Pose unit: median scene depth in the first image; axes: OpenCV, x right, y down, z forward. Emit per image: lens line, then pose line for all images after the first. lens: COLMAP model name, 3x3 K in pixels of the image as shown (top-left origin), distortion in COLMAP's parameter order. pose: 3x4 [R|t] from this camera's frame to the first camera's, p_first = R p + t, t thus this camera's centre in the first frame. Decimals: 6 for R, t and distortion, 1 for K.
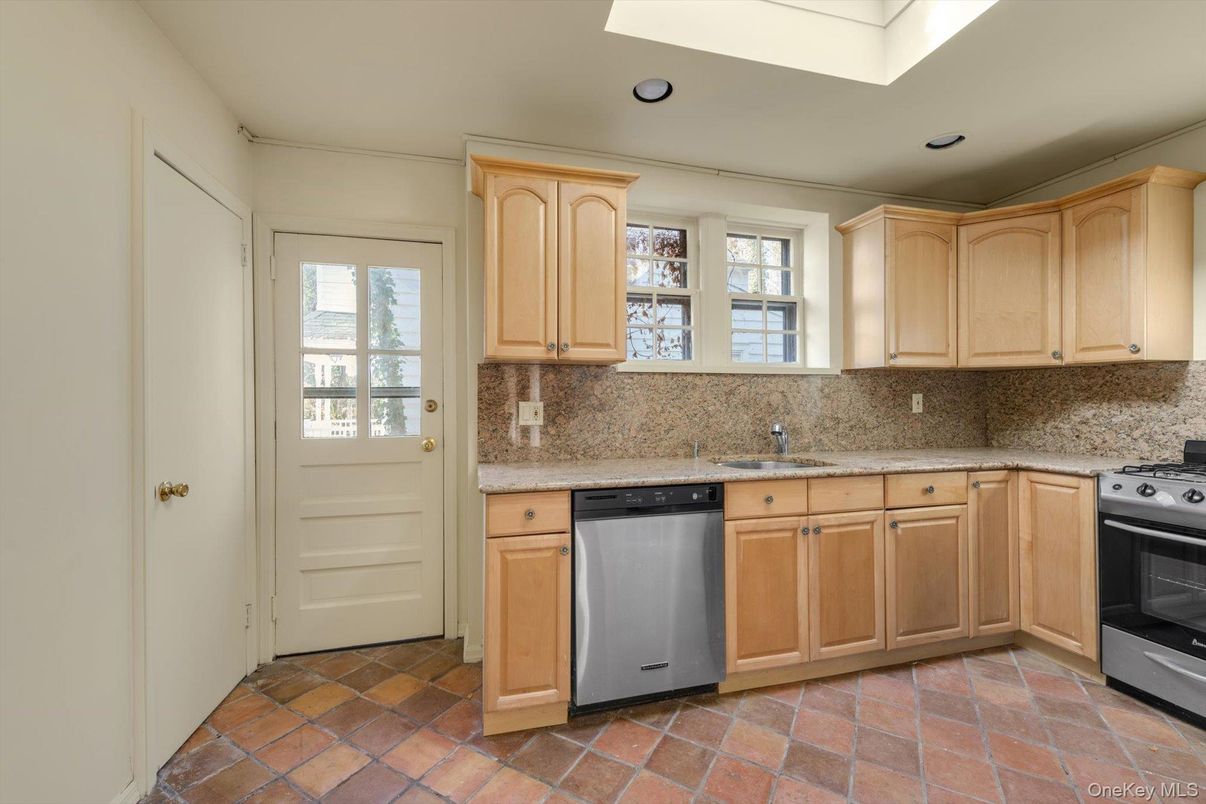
lens RADIAL K [[491.7, 0, 599.5], [0, 491.7, 399.6], [0, 0, 1]] dist [-0.007093, -0.001657]
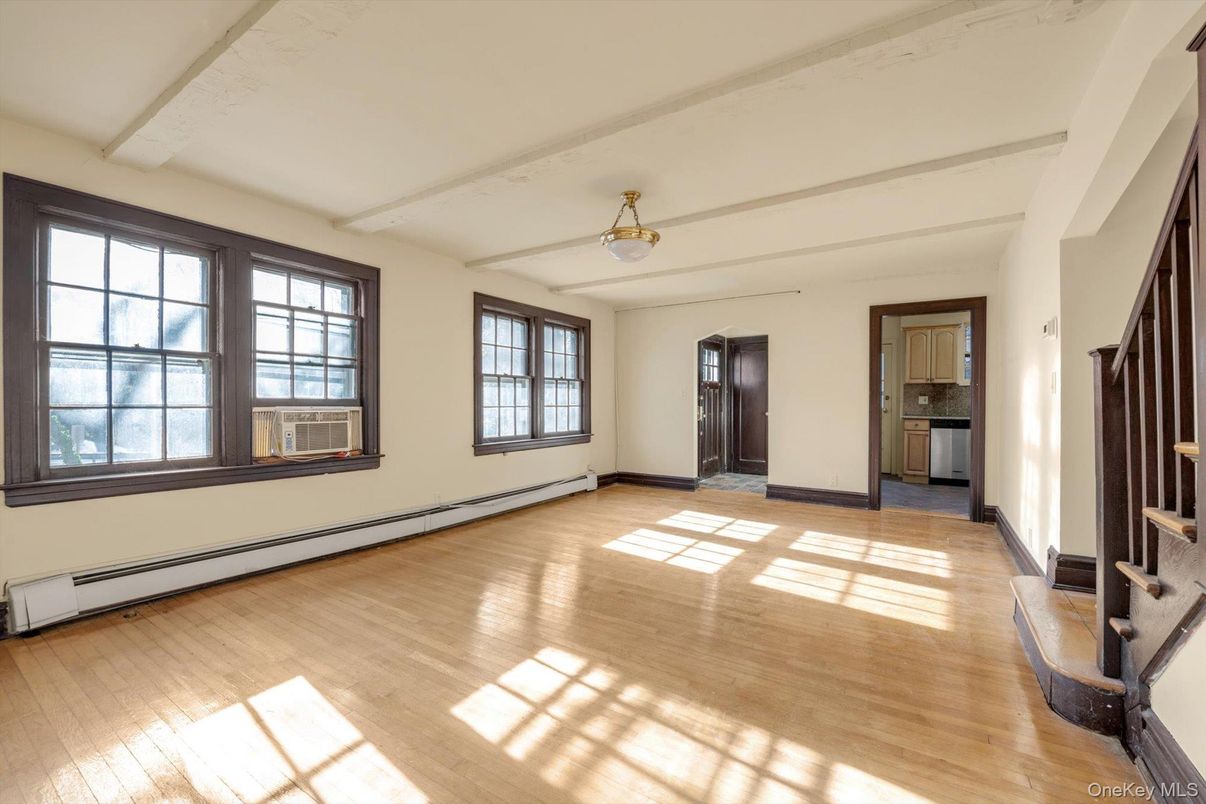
lens RADIAL K [[491.7, 0, 590.7], [0, 491.7, 400.1], [0, 0, 1]] dist [-0.007093, -0.001657]
pose [[0.656731, 0.004662, -0.754110, 0.845723], [-0.007862, 0.999969, -0.000665, 0.048428], [0.754084, 0.006365, 0.656748, -2.715303]]
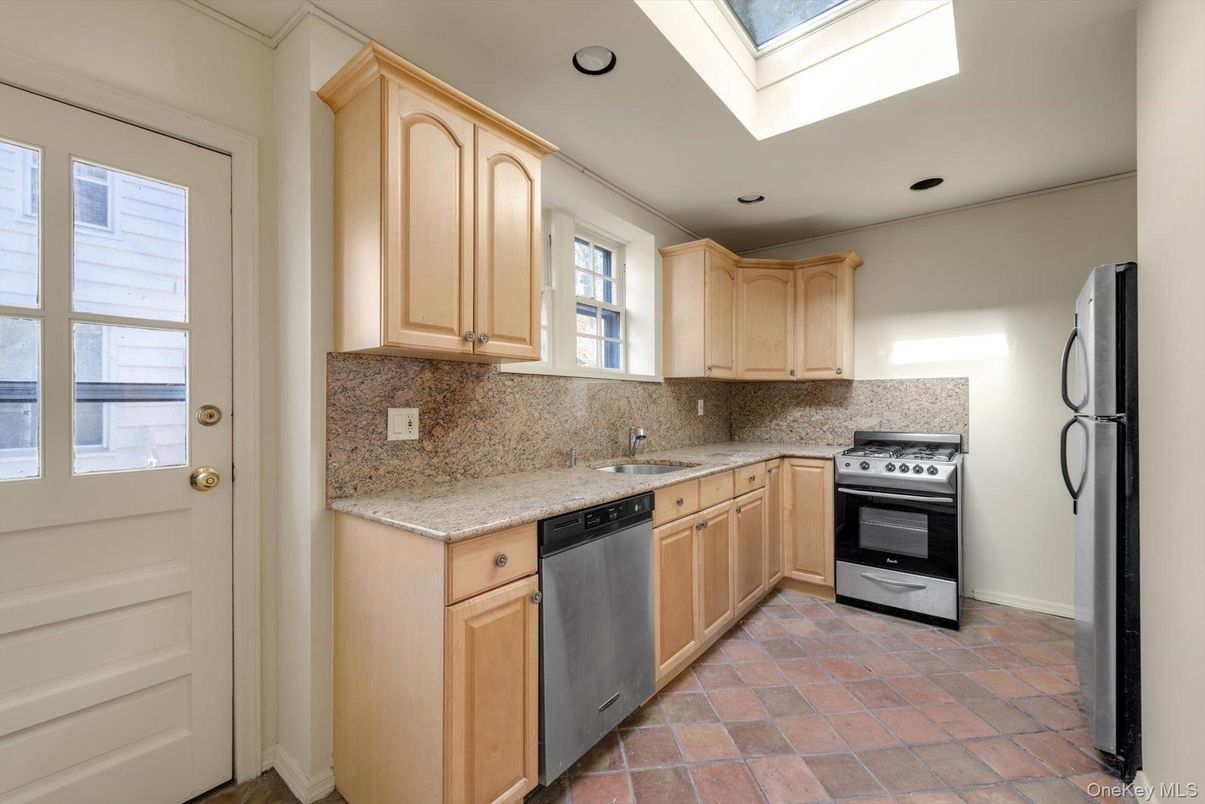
lens RADIAL K [[491.3, 0, 598.5], [0, 491.3, 402.7], [0, 0, 1]] dist [-0.007093, -0.001657]
pose [[0.791938, 0.002137, 0.610598, -0.375840], [-0.002752, 0.999996, 0.000069, -0.005042], [-0.610596, -0.001736, 0.791941, 0.250837]]
